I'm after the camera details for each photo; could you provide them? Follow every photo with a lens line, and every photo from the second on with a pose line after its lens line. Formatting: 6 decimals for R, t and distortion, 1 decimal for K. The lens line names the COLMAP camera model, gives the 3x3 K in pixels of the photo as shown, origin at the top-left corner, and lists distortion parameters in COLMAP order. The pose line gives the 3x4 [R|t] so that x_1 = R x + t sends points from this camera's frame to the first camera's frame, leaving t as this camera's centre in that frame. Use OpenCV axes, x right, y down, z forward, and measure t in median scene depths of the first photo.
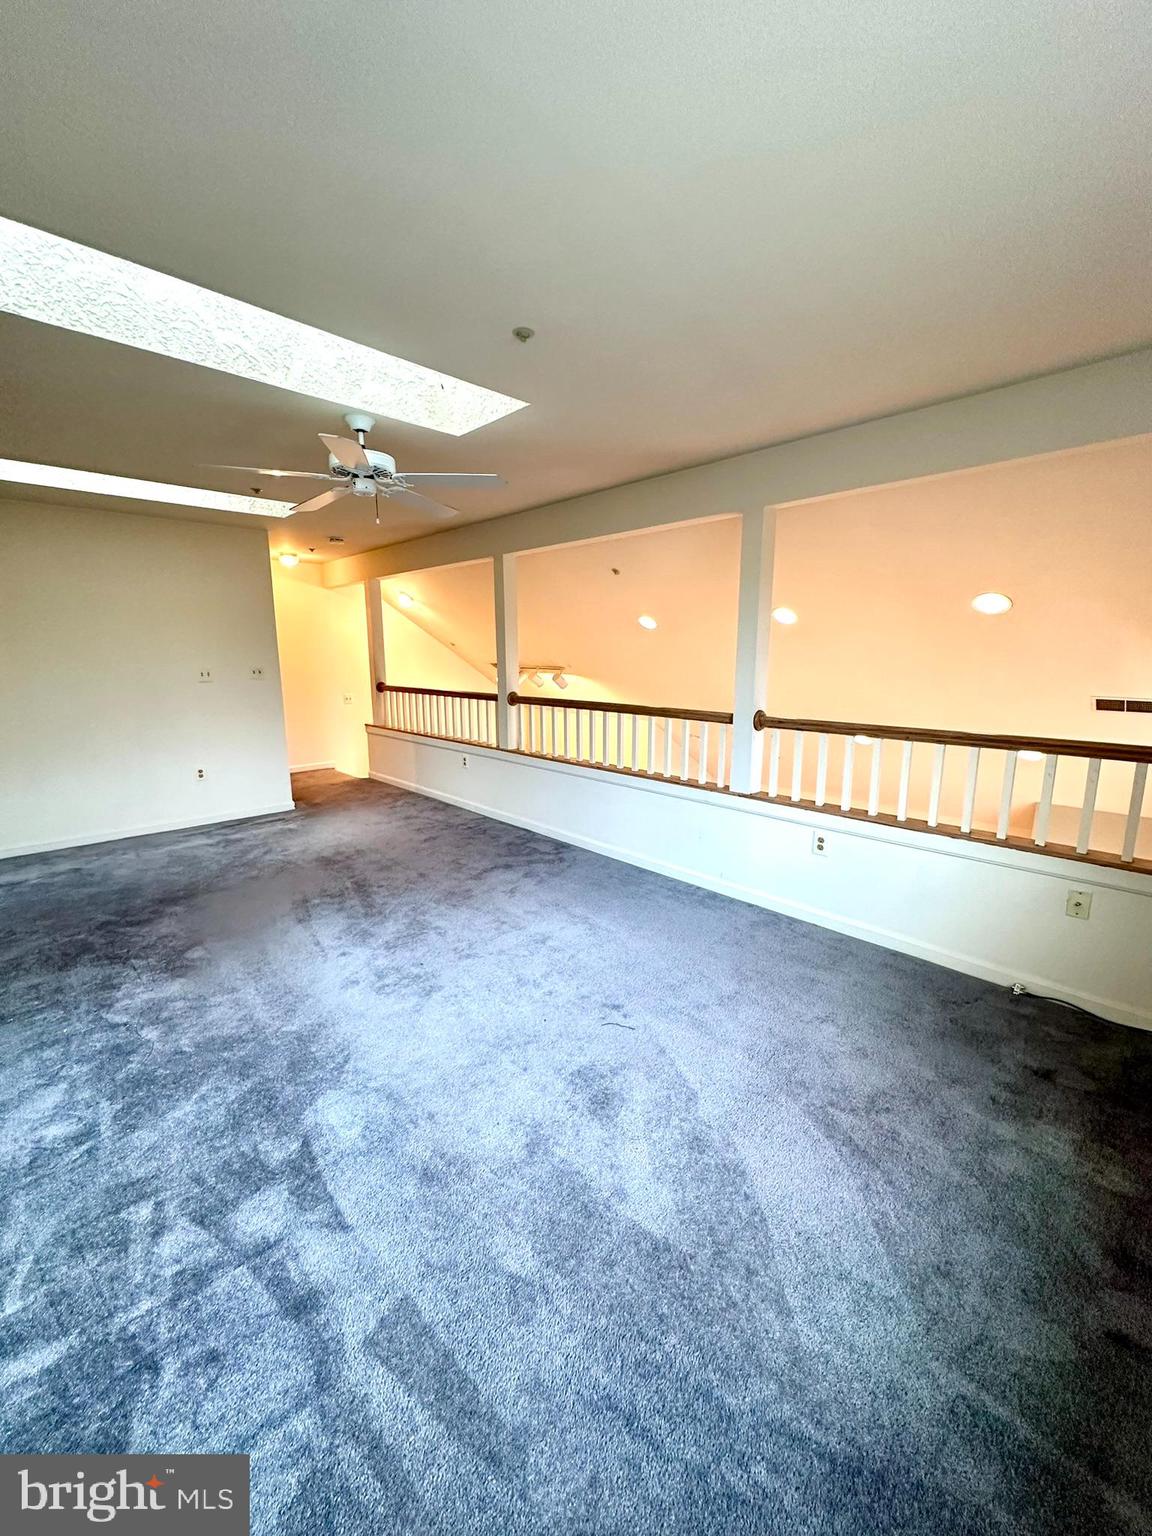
lens RADIAL K [[612.8, 0, 575.6], [0, 612.8, 764.8], [0, 0, 1]] dist [-0.002862, 0.001350]
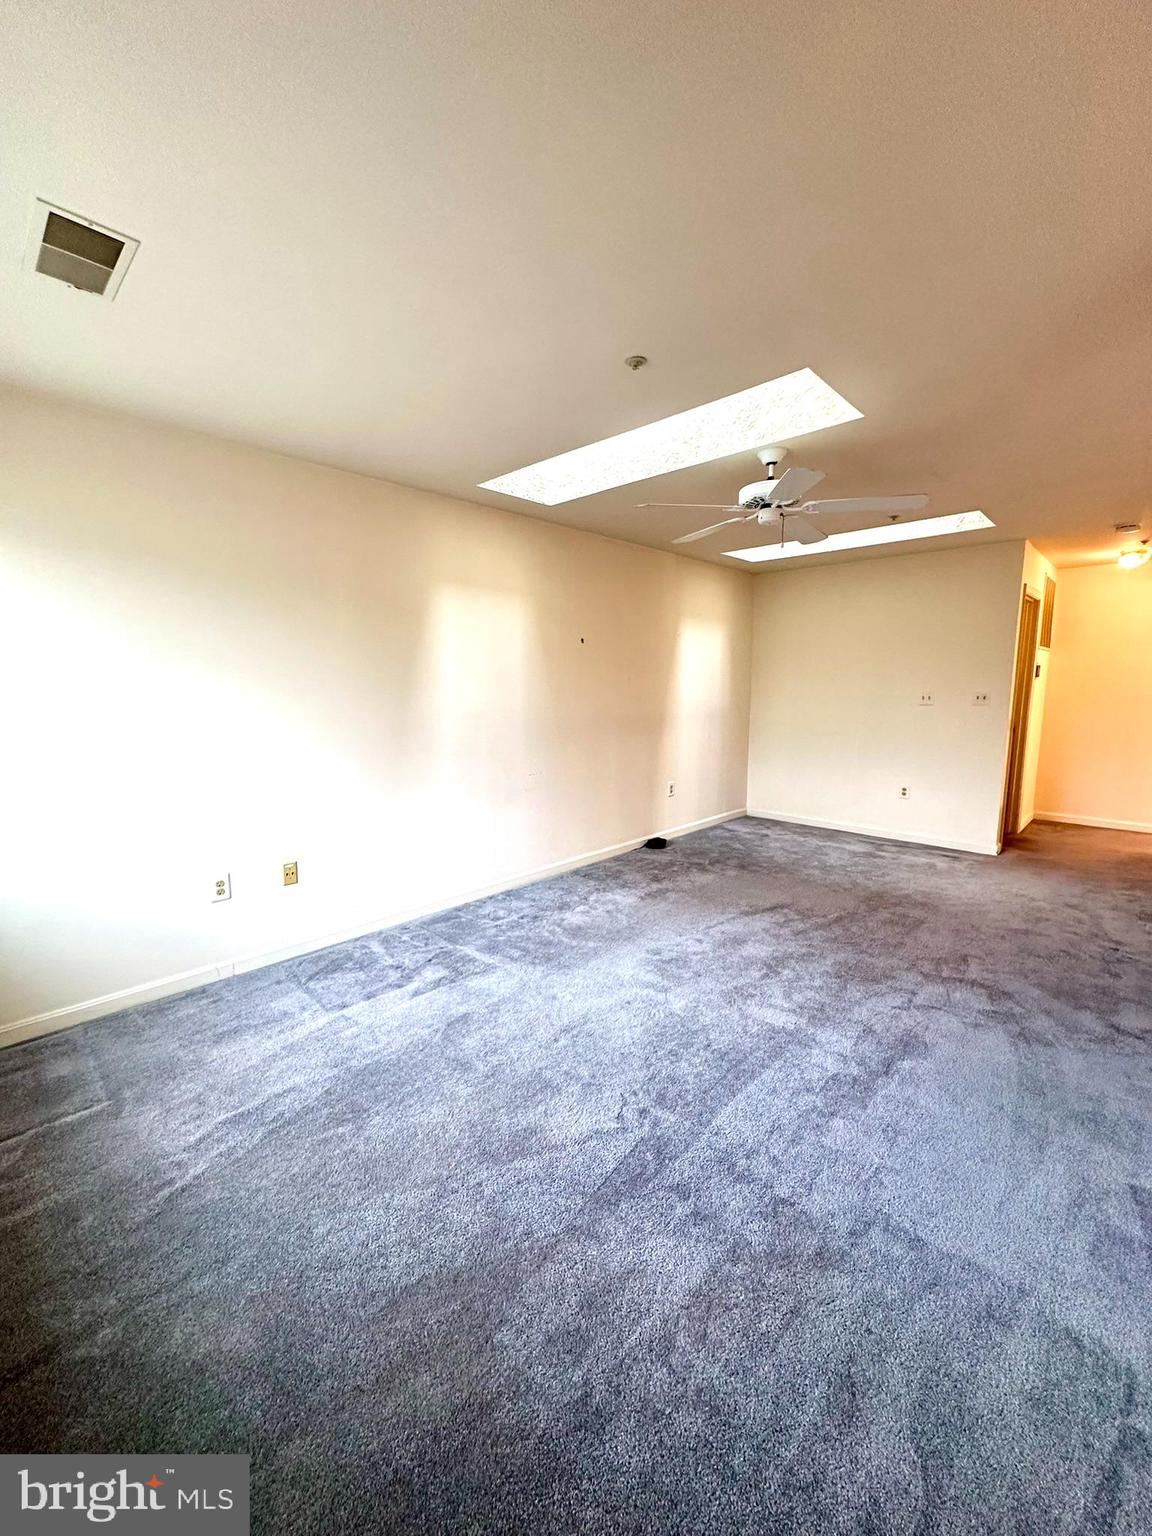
lens RADIAL K [[612.8, 0, 574.6], [0, 612.8, 770.4], [0, 0, 1]] dist [-0.002862, 0.001350]
pose [[0.043748, 0.145968, -0.988321, 0.620660], [-0.175577, 0.974995, 0.136228, -0.101984], [0.983493, 0.167566, 0.068283, 0.579824]]
